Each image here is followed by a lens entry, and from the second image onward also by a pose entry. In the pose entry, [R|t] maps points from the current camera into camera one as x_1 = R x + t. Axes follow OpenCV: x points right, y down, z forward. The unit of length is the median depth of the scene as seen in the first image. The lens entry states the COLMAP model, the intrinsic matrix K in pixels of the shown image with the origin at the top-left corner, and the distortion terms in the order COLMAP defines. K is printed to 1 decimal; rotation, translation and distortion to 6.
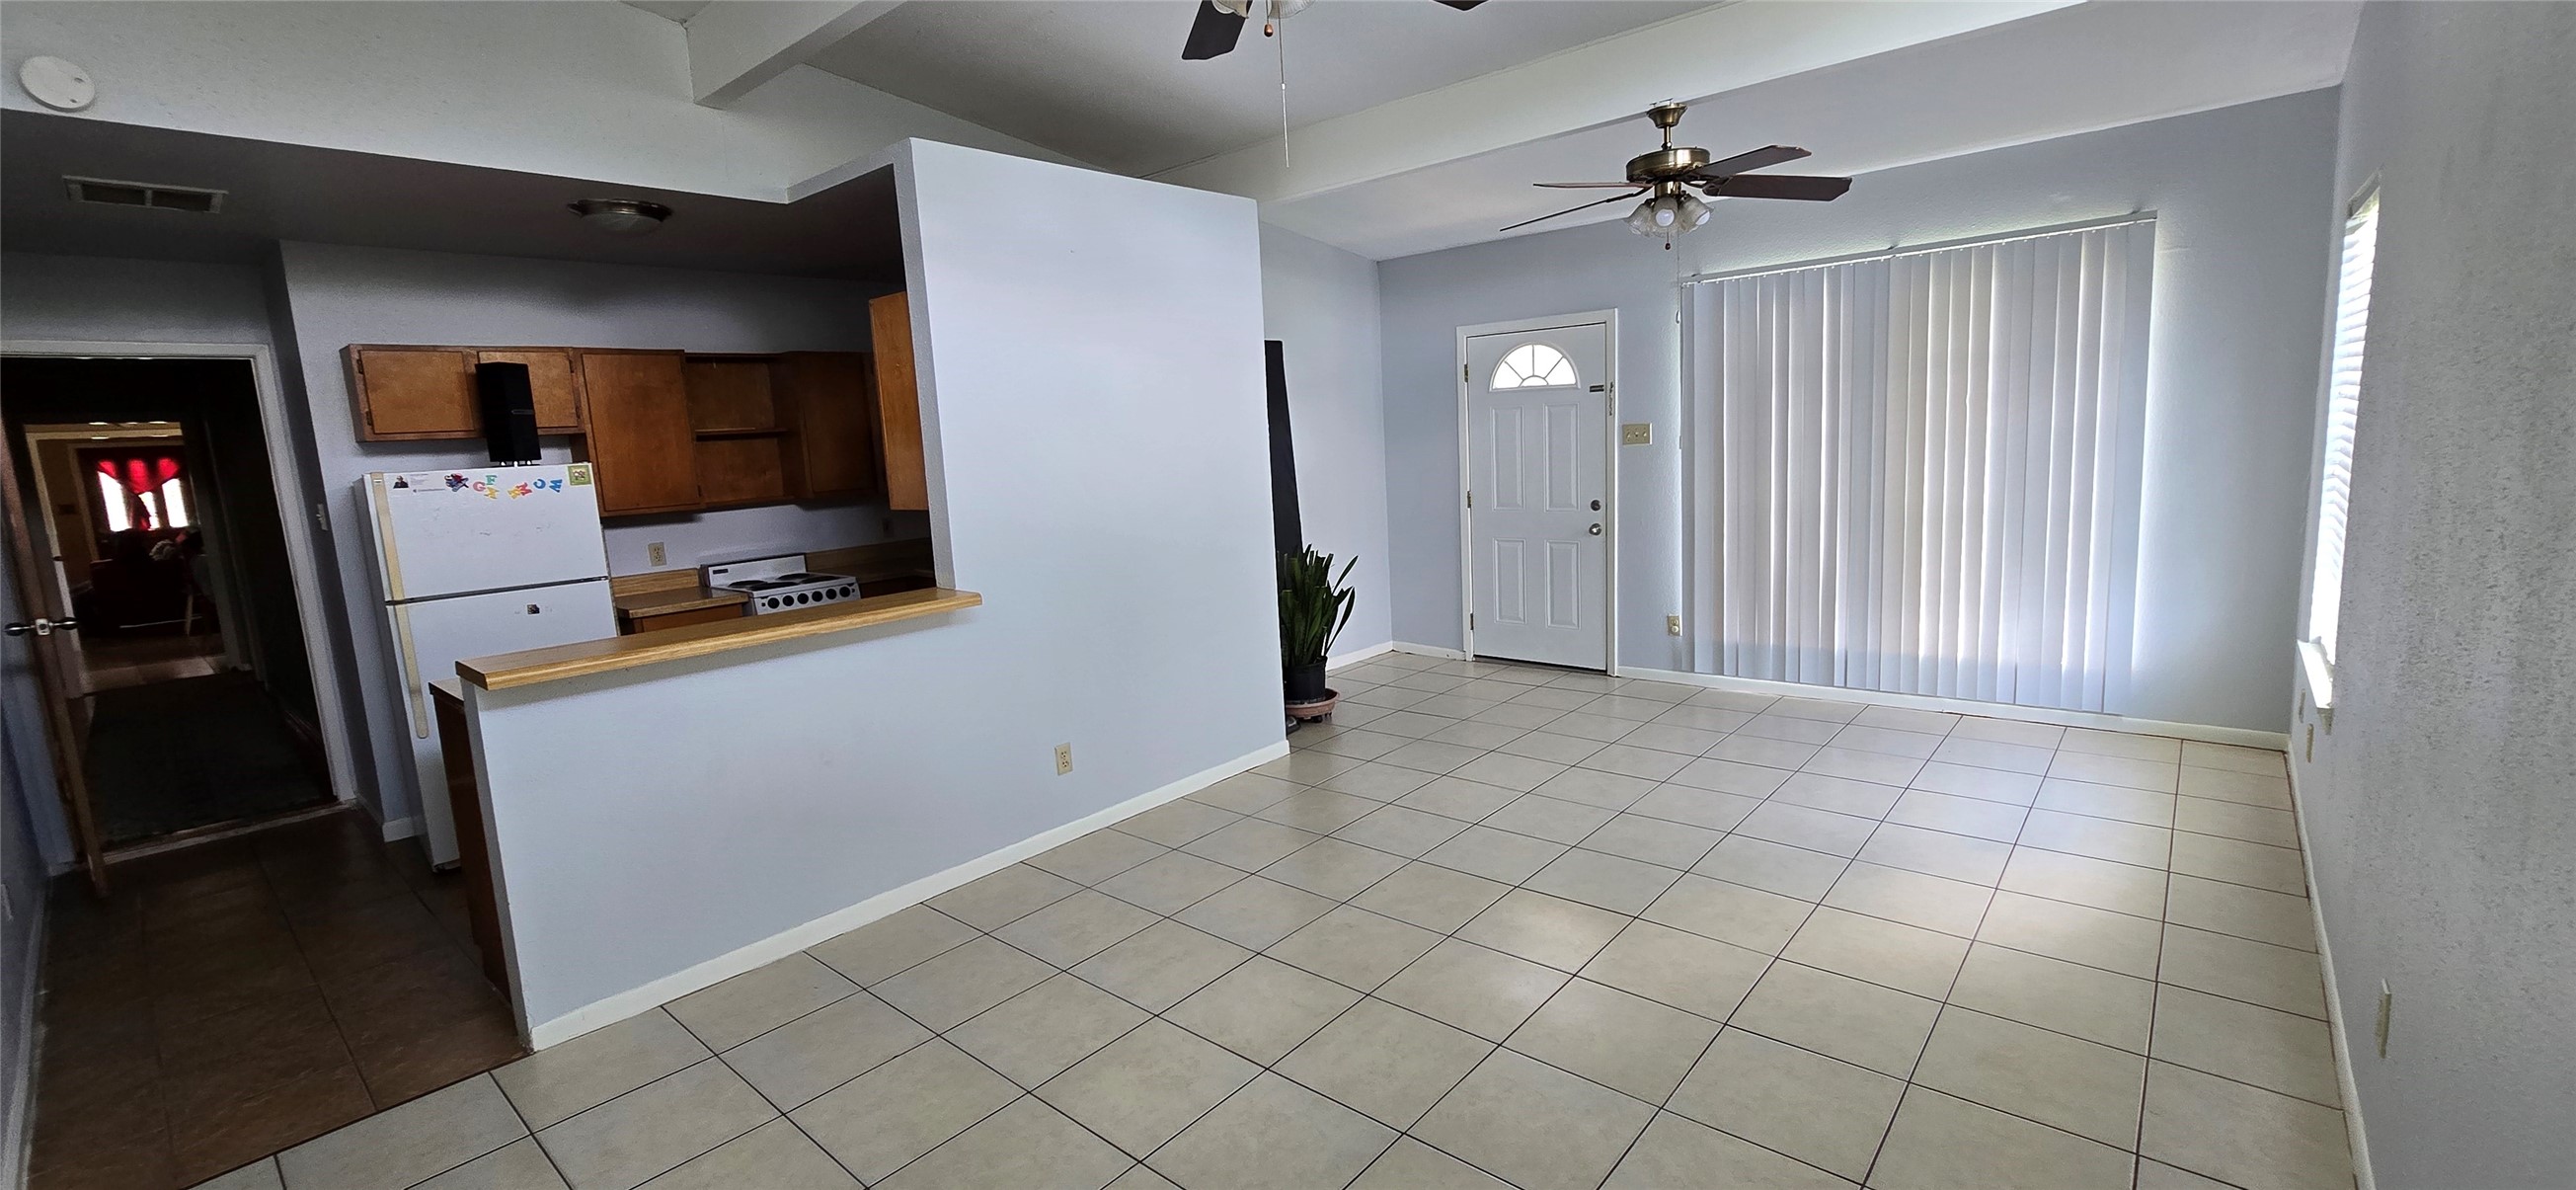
lens RADIAL K [[1049.8, 0, 1294.5], [0, 1049.8, 580.0], [0, 0, 1]] dist [-0.003032, -0.000328]
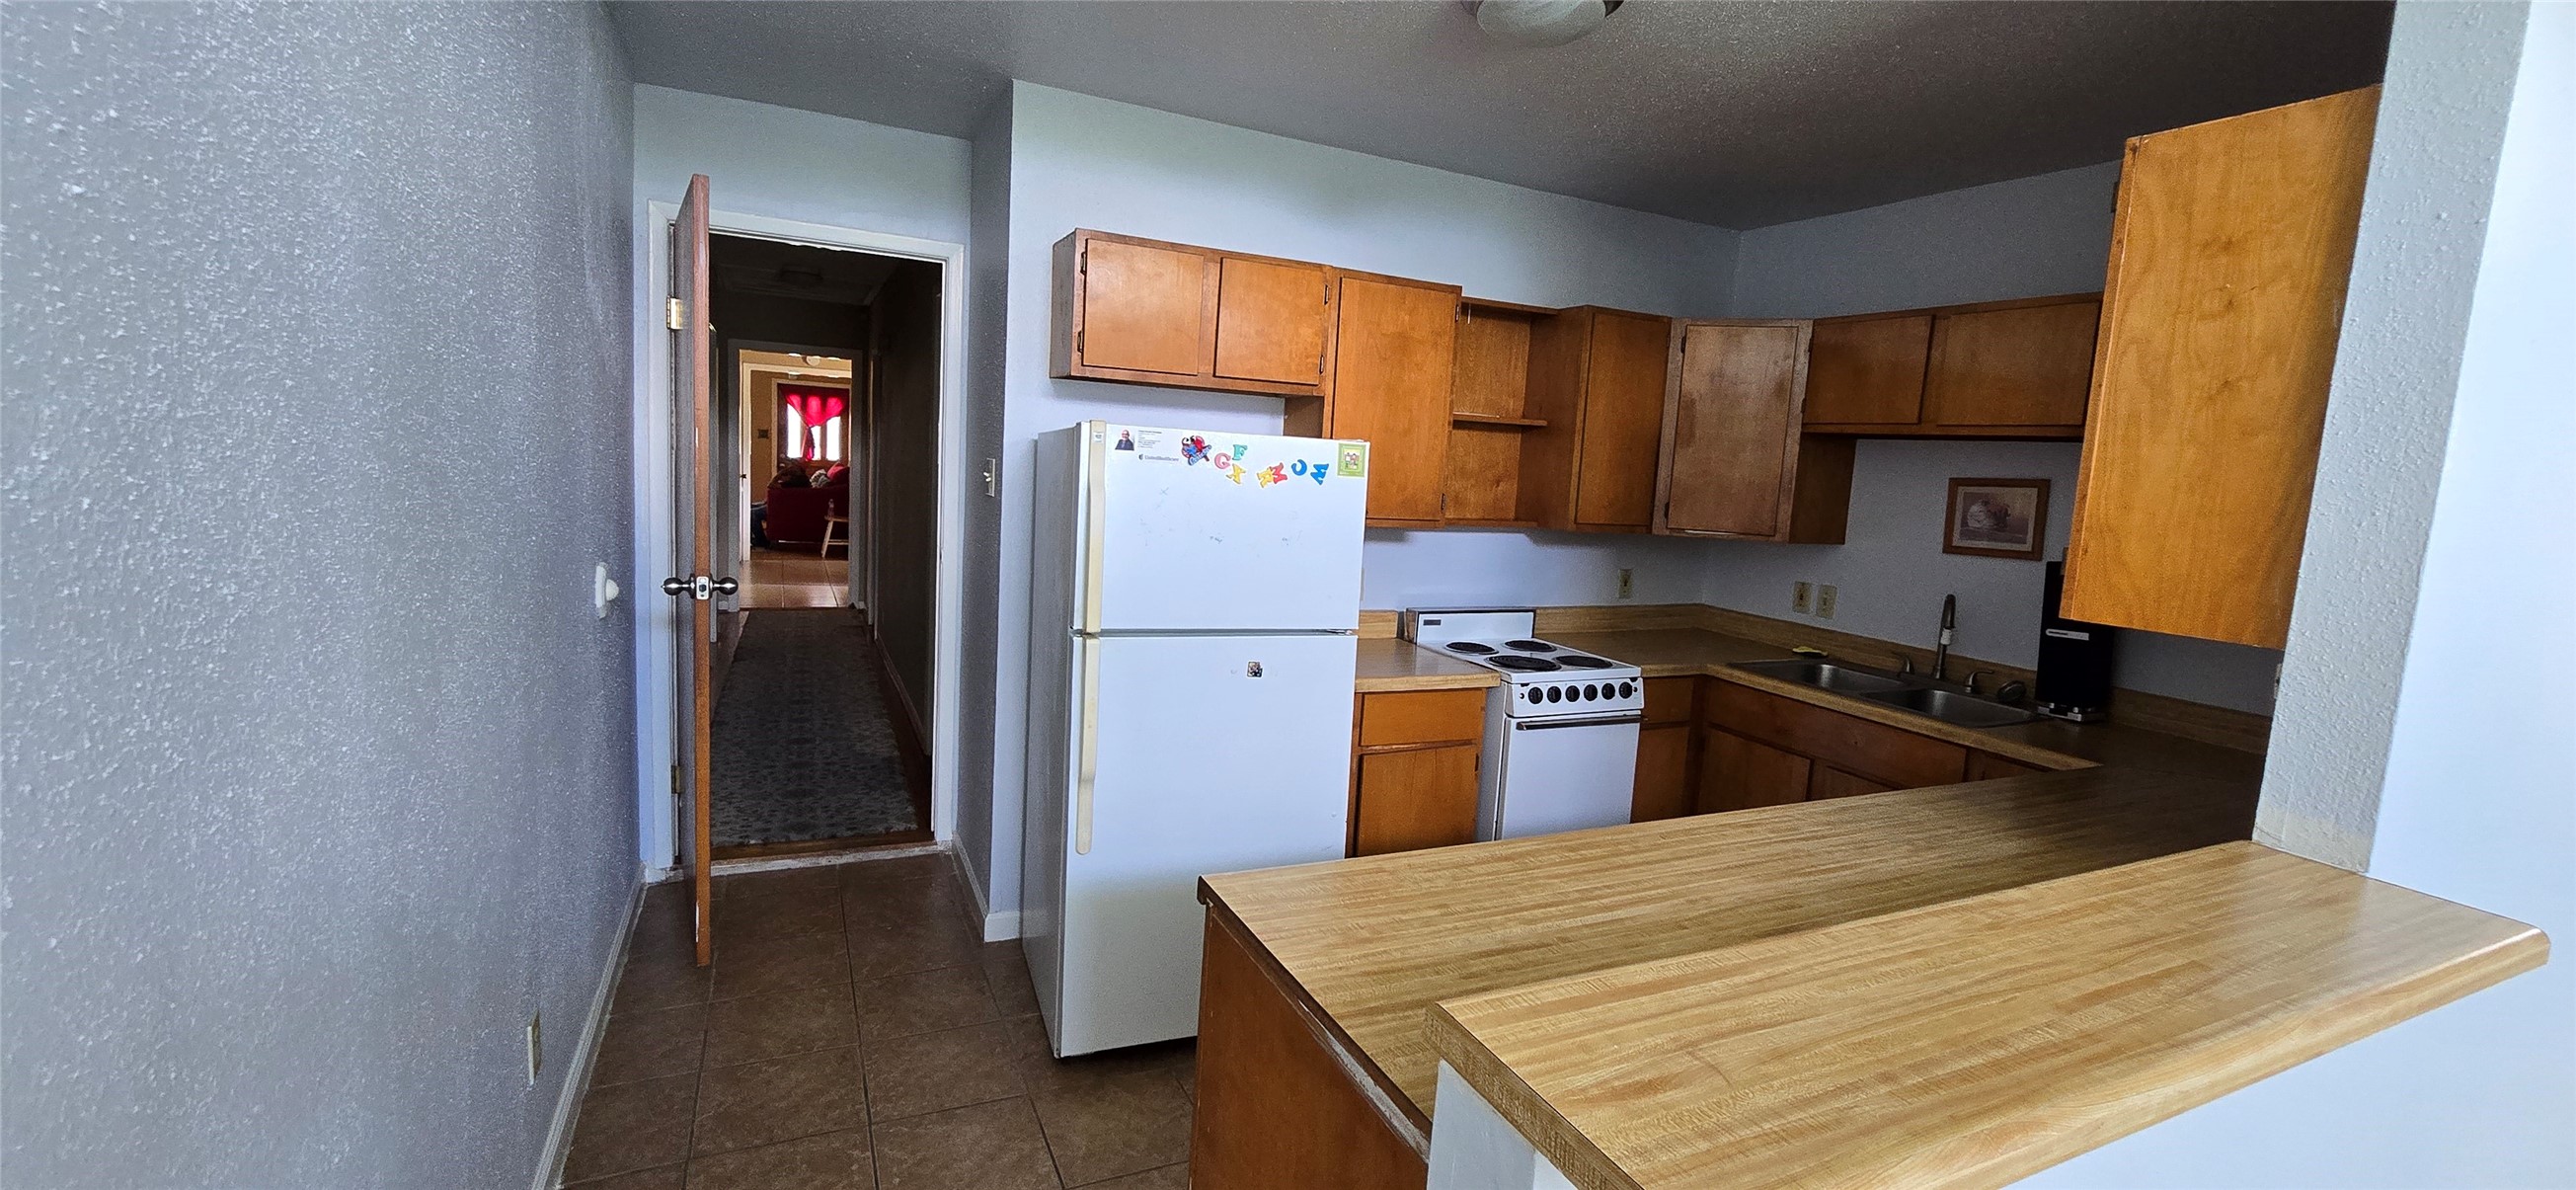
lens RADIAL K [[1049.8, 0, 1294.5], [0, 1049.8, 580.0], [0, 0, 1]] dist [-0.003032, -0.000328]
pose [[0.911629, 0.154333, -0.380939, -0.399390], [-0.165061, 0.986273, 0.004568, -0.024829], [0.376415, 0.058714, 0.924589, 0.367057]]
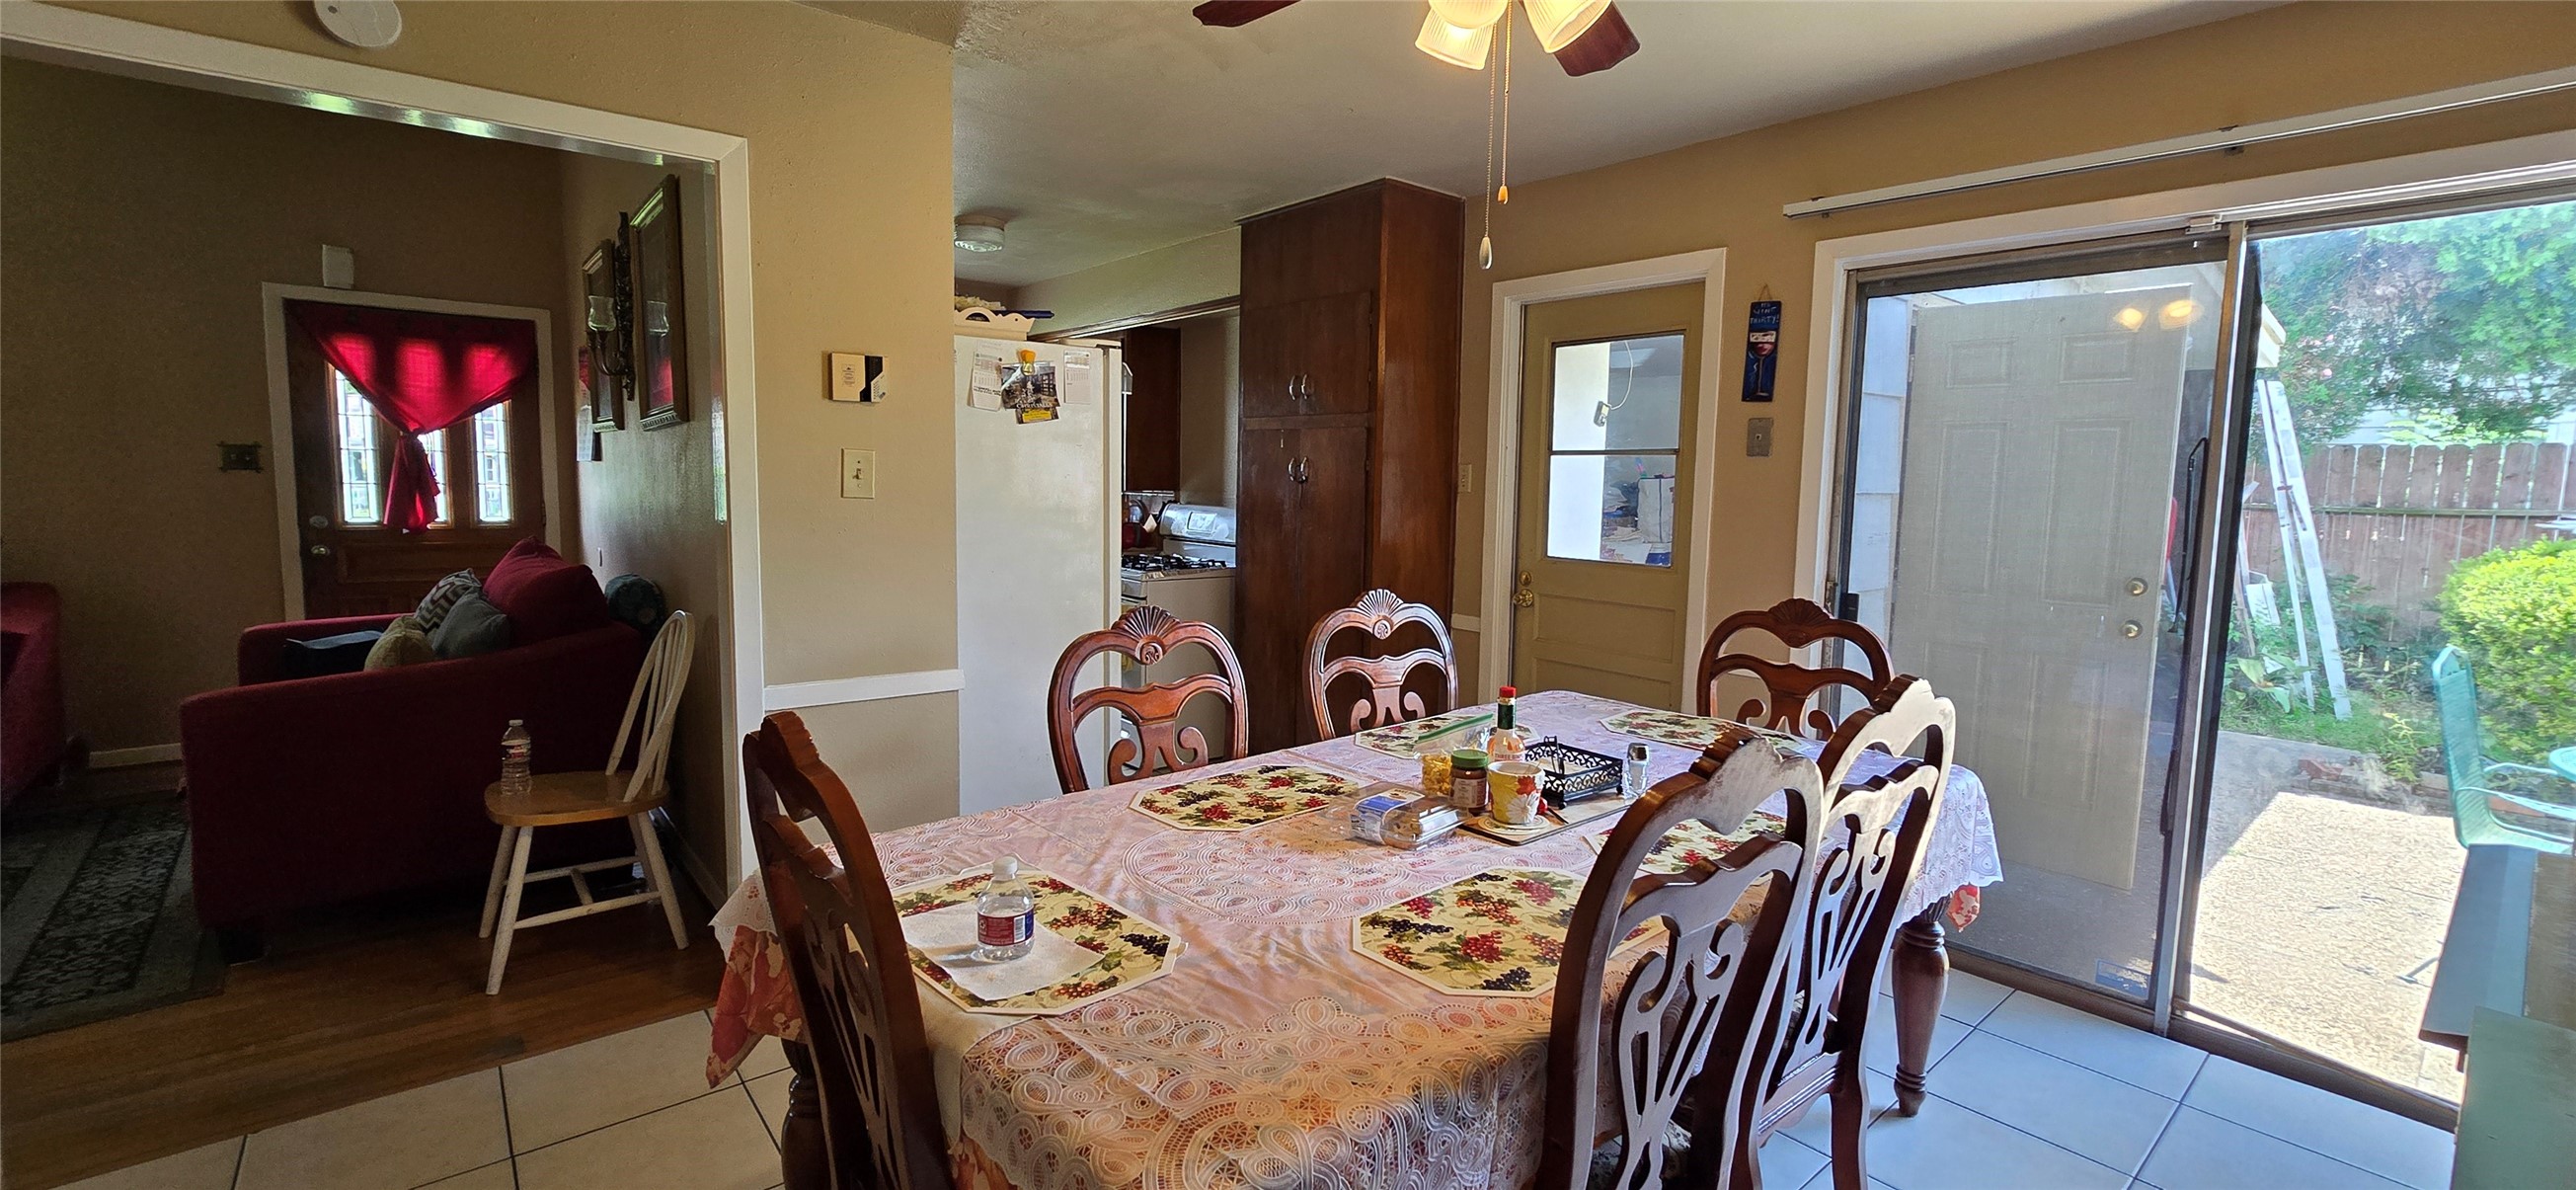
lens RADIAL K [[1049.8, 0, 1294.5], [0, 1049.8, 580.0], [0, 0, 1]] dist [-0.003032, -0.000328]
pose [[0.985086, 0.073362, -0.155638, -1.739768], [-0.080041, 0.996102, -0.037079, -0.095023], [0.152311, 0.048983, 0.987118, 1.615042]]
